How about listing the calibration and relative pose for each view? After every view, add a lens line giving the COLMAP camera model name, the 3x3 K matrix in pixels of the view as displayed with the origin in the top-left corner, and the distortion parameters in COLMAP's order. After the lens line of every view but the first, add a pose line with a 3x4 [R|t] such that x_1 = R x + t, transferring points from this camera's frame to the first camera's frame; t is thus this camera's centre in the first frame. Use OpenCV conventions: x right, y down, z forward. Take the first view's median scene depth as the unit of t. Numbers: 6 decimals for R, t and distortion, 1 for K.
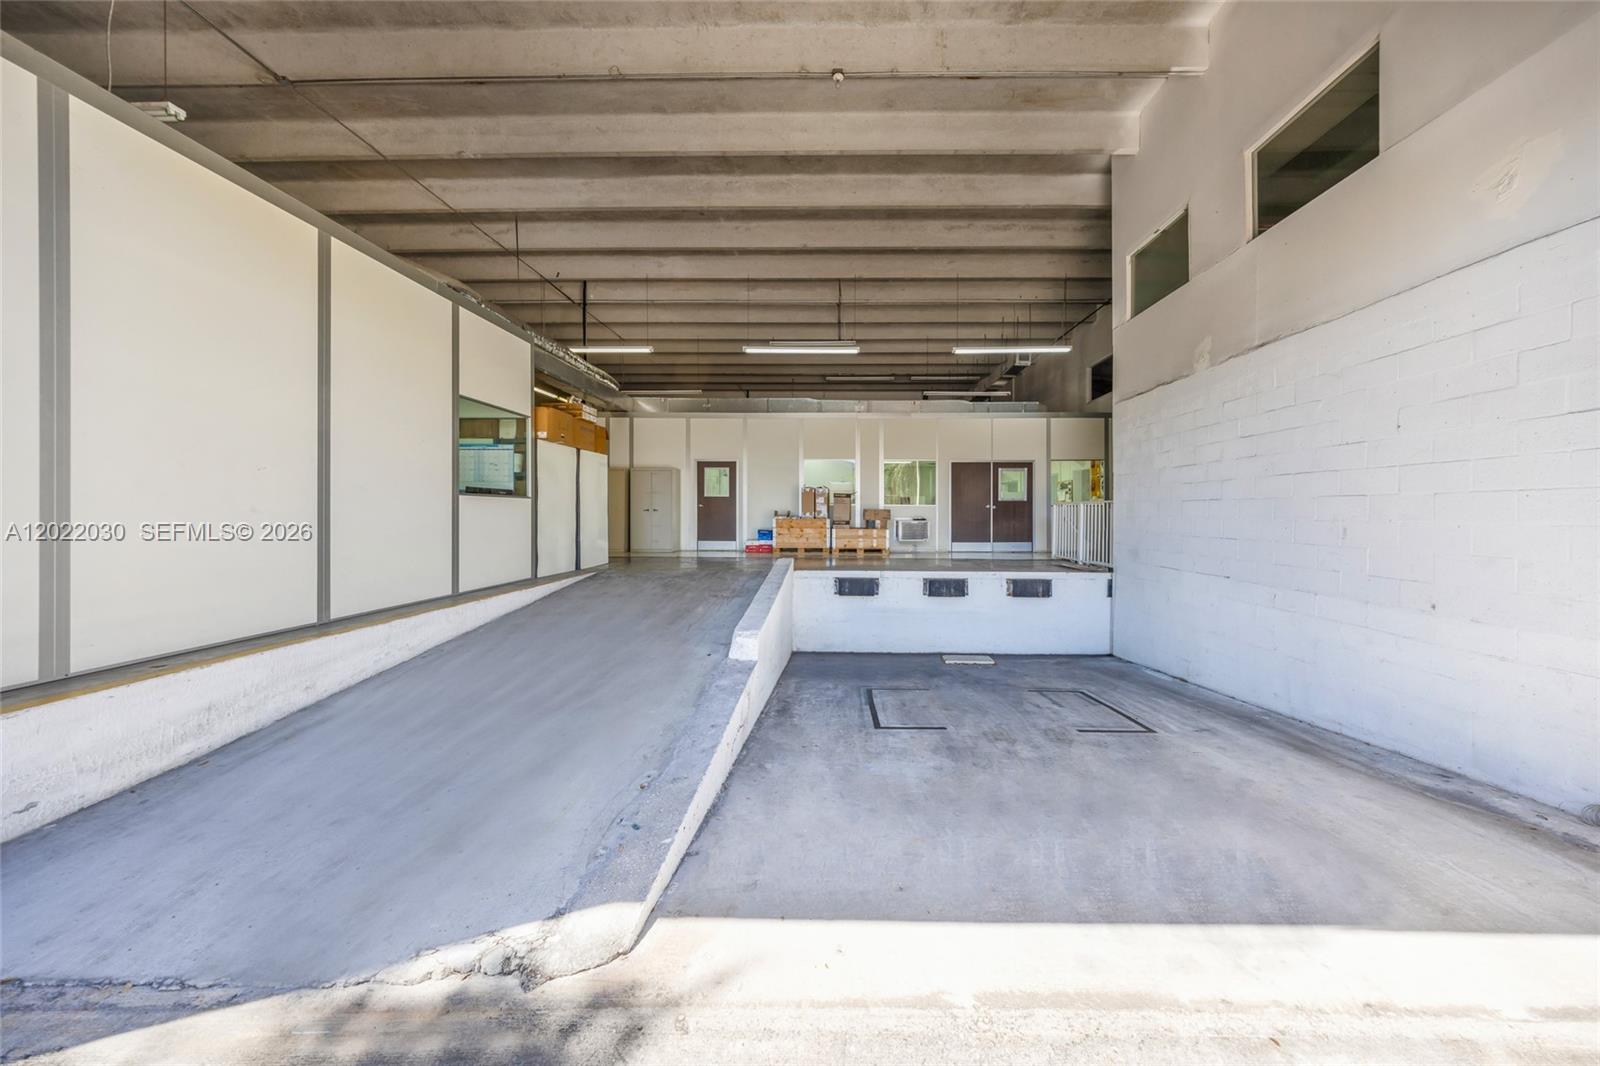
lens RADIAL K [[468.7, 0, 862.7], [0, 468.7, 508.5], [0, 0, 1]] dist [0.000306, 0.000096]
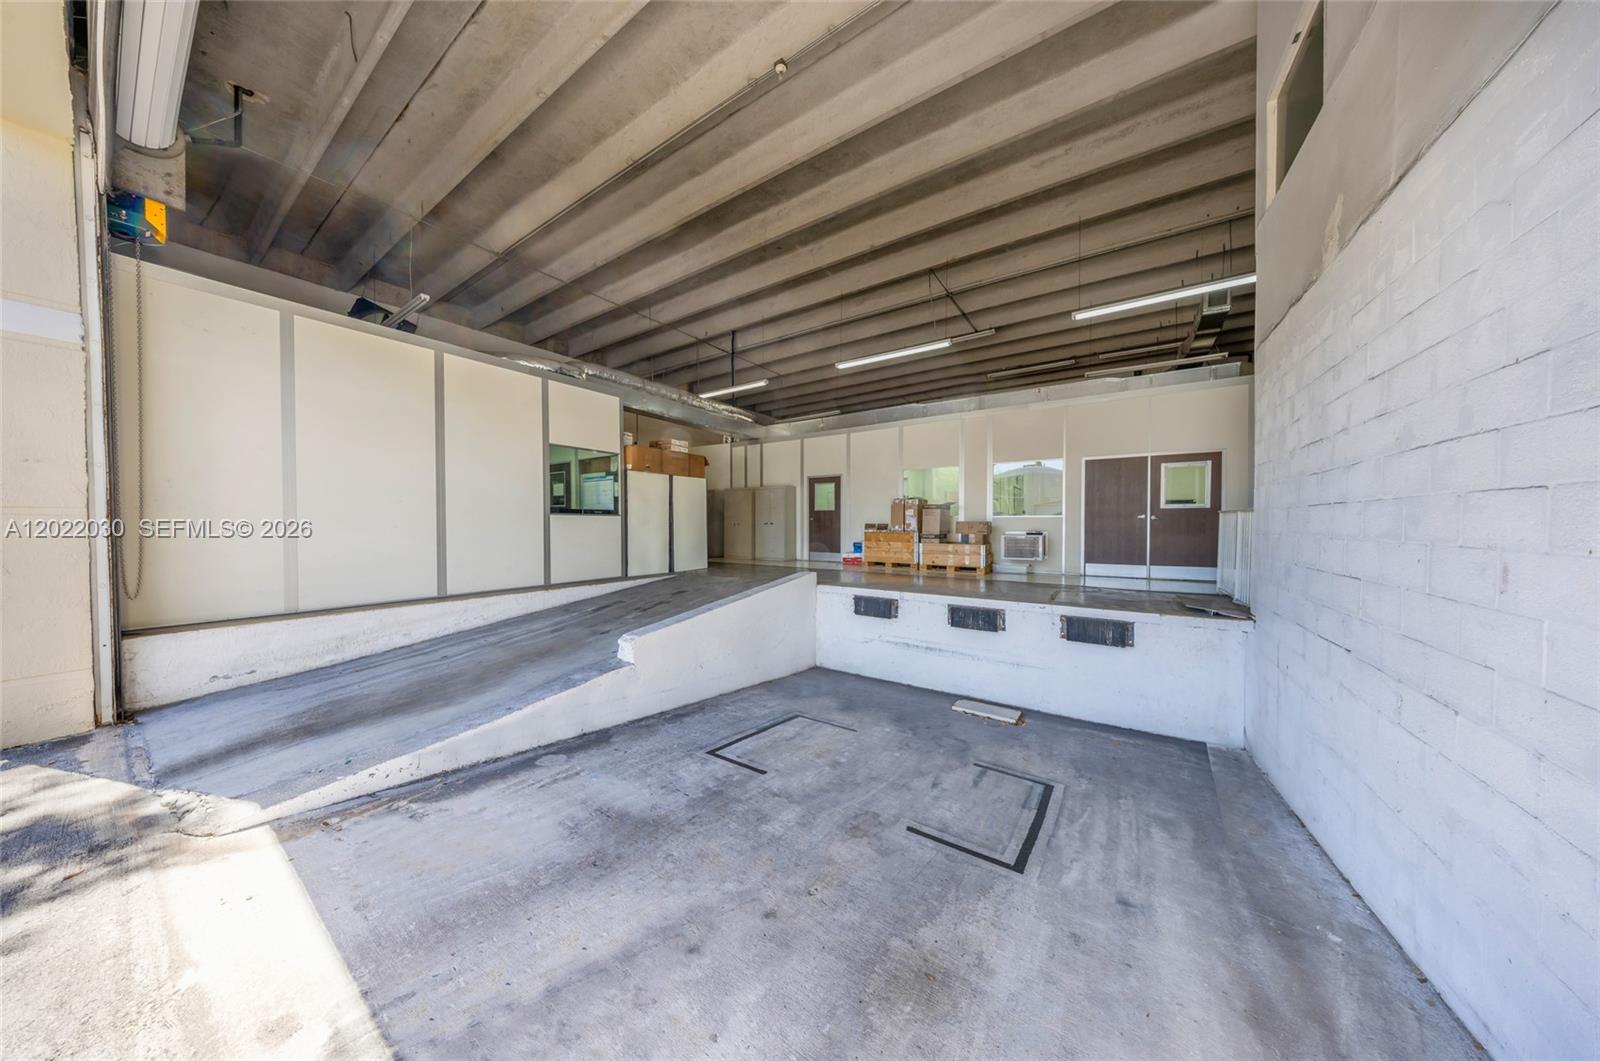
lens RADIAL K [[468.7, 0, 823.3], [0, 468.7, 527.8], [0, 0, 1]] dist [0.000306, 0.000096]
pose [[0.843802, 0.000736, -0.536655, 0.273244], [0.007550, 0.999884, 0.013243, -0.001012], [0.536602, -0.015226, 0.843698, 0.118218]]
